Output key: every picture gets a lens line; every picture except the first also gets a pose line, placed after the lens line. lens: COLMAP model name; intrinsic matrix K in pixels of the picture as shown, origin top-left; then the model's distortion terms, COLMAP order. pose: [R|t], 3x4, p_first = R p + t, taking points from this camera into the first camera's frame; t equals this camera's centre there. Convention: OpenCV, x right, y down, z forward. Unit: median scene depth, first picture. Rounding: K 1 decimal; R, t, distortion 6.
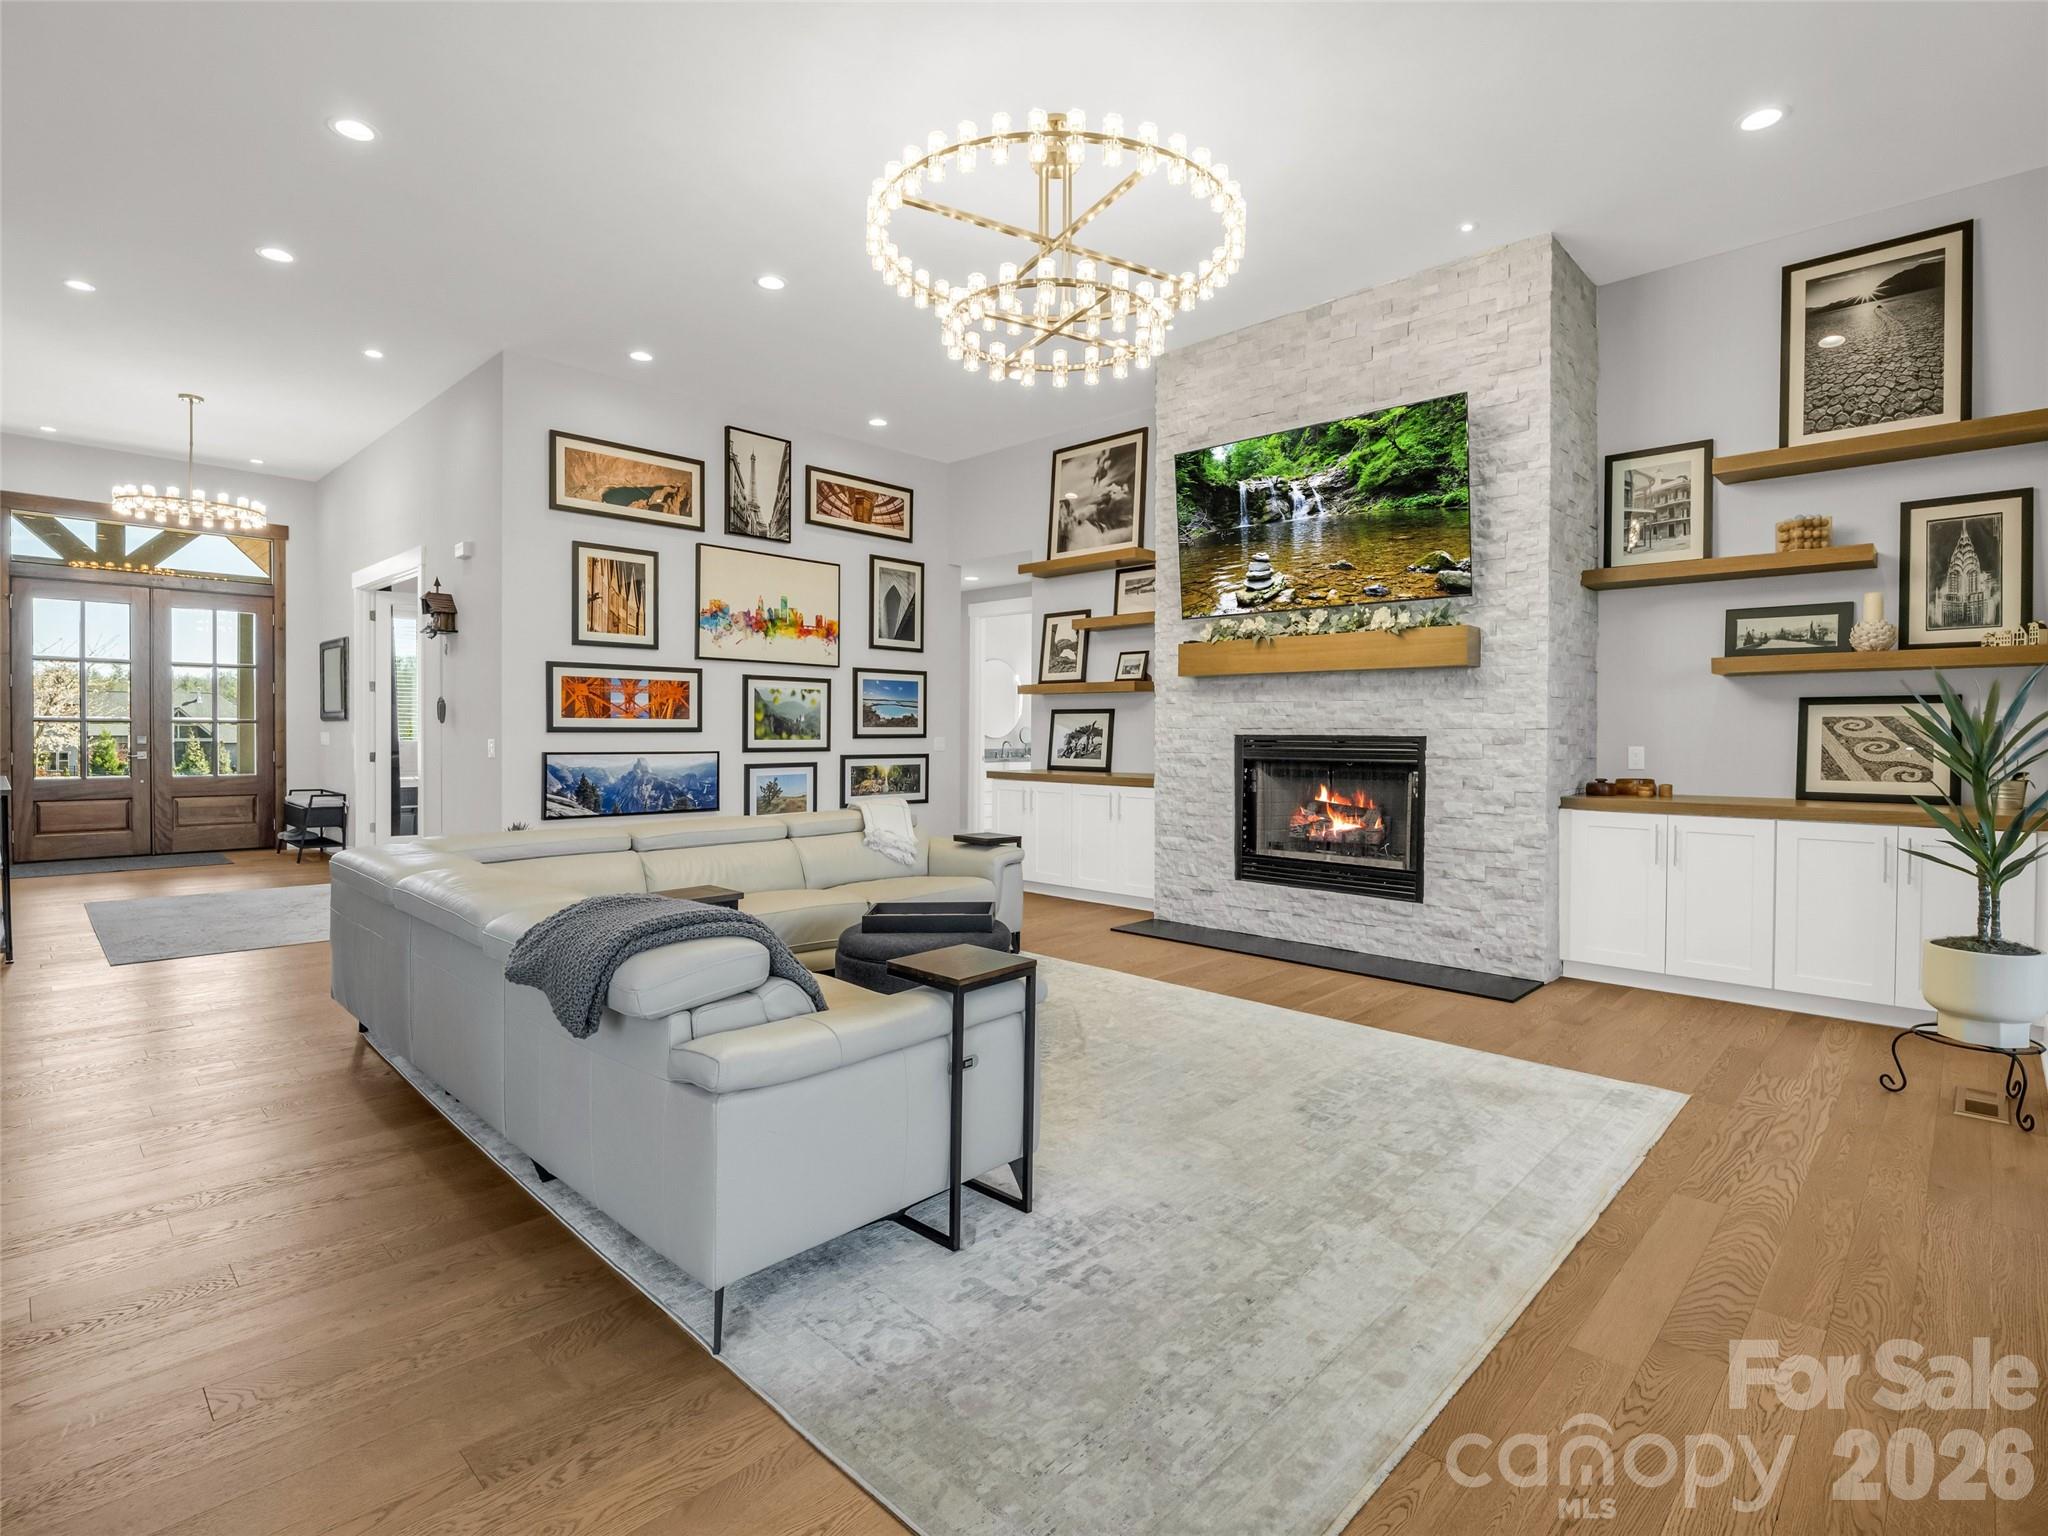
lens RADIAL K [[1007.2, 0, 1018.8], [0, 1007.2, 748.0], [0, 0, 1]] dist [-0.010135, 0.001384]
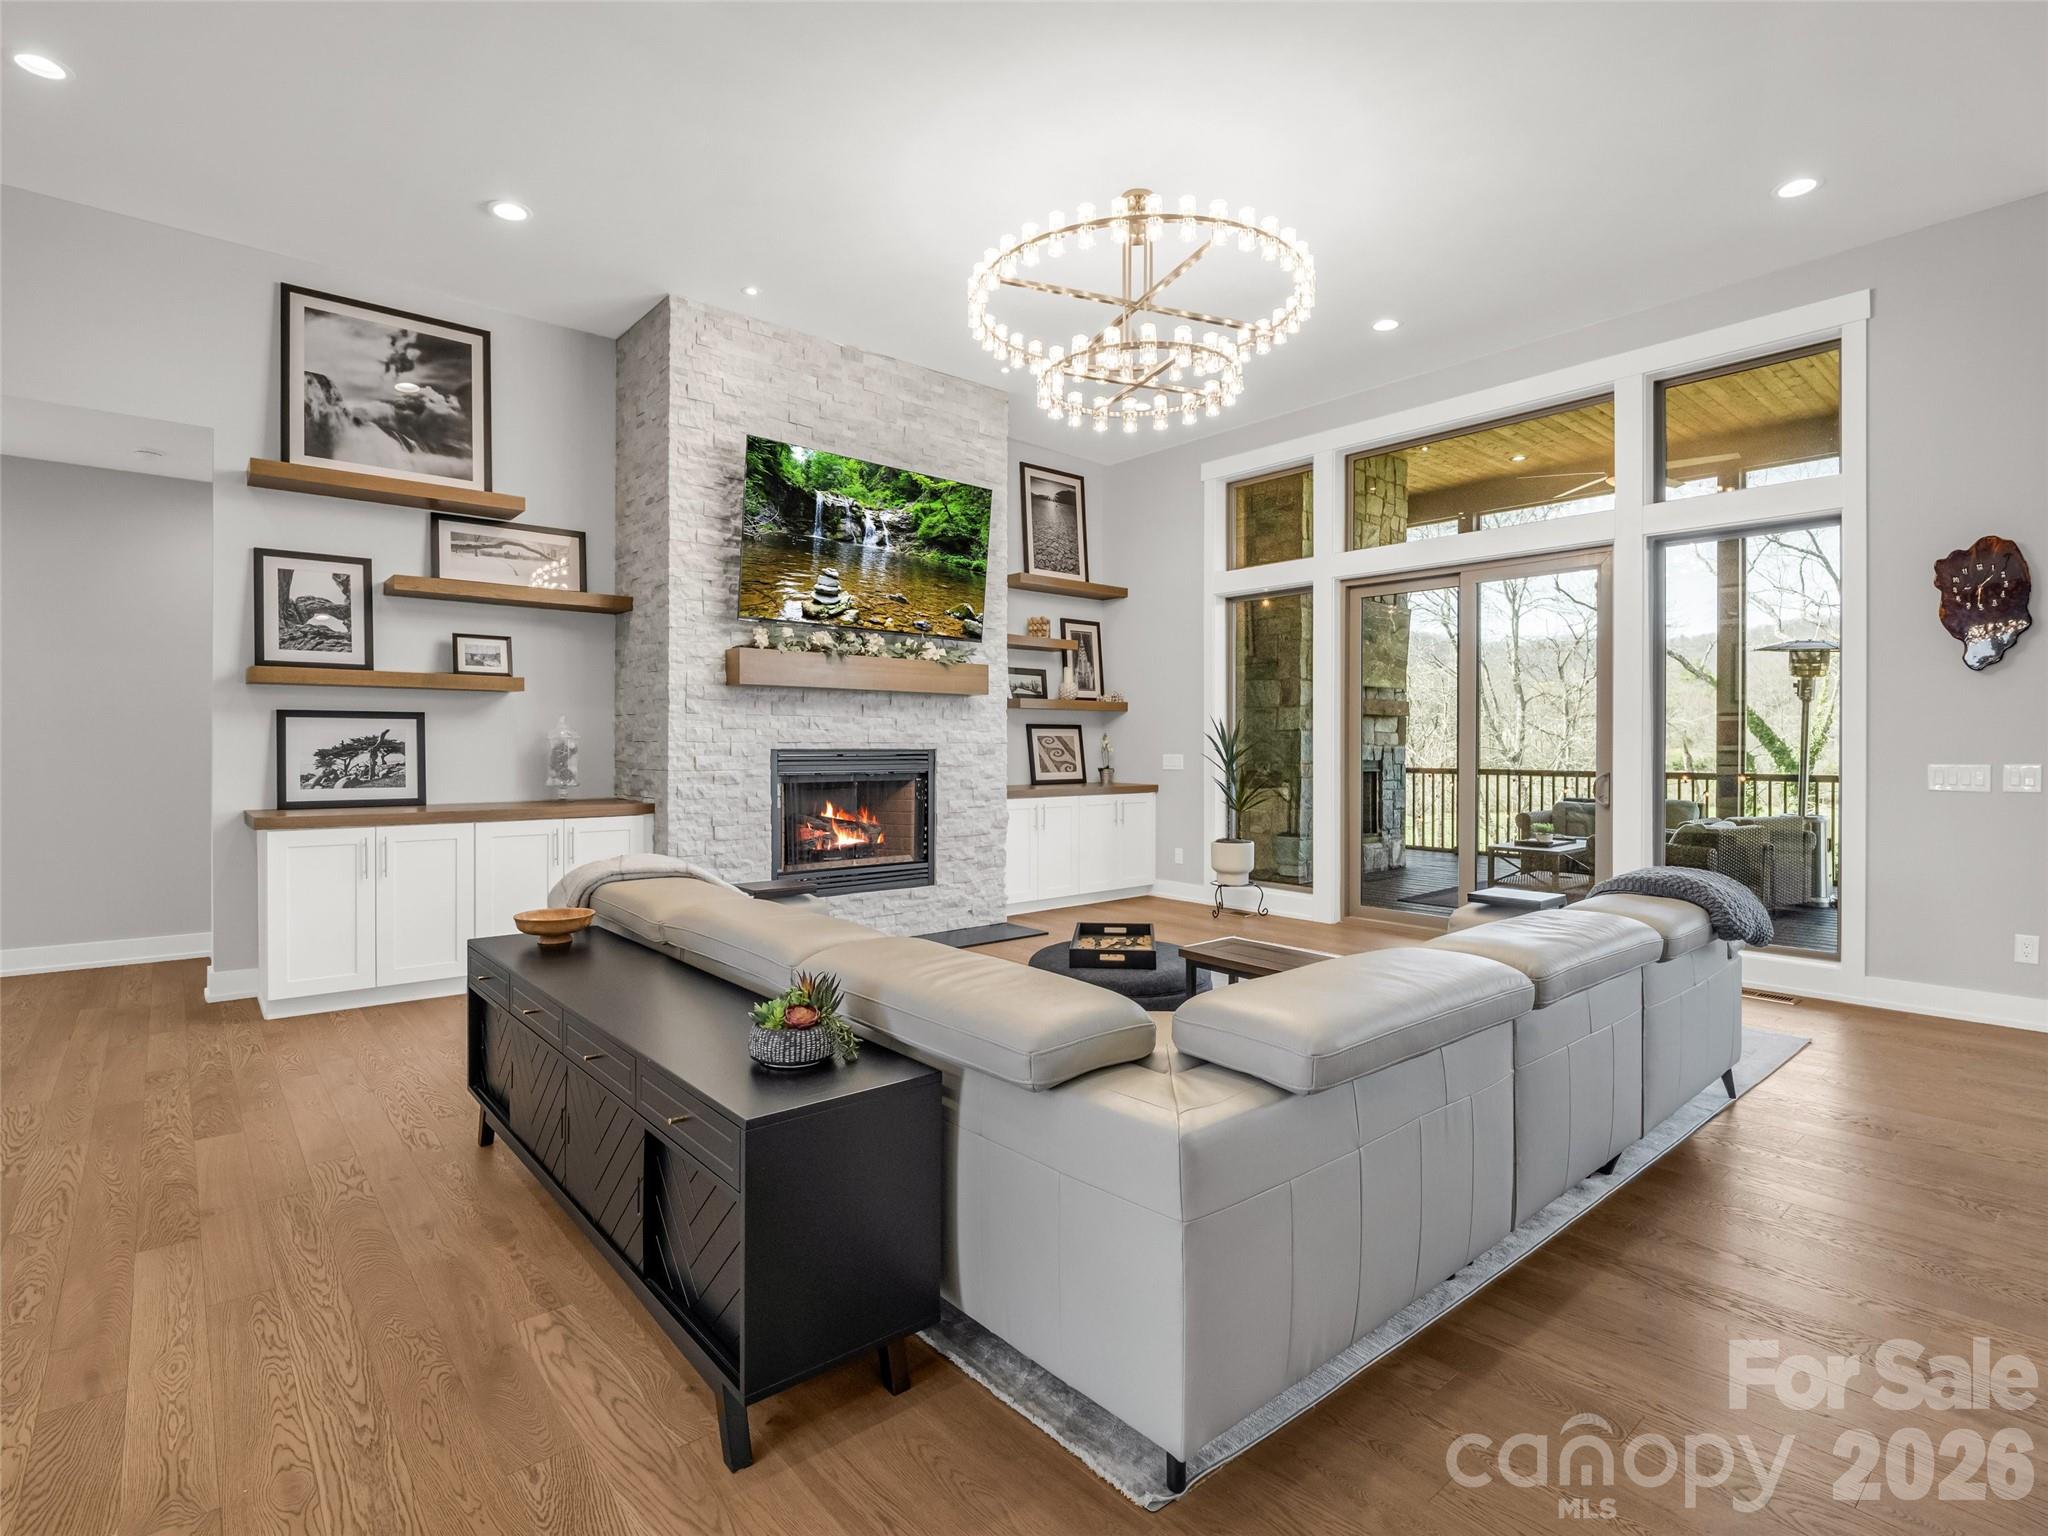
lens RADIAL K [[1007.2, 0, 1026.0], [0, 1007.2, 756.8], [0, 0, 1]] dist [-0.010135, 0.001384]
pose [[0.089715, -0.014710, 0.995859, -0.749068], [0.016167, 0.999781, 0.013311, -0.015451], [-0.995836, 0.014905, 0.089934, 0.717767]]
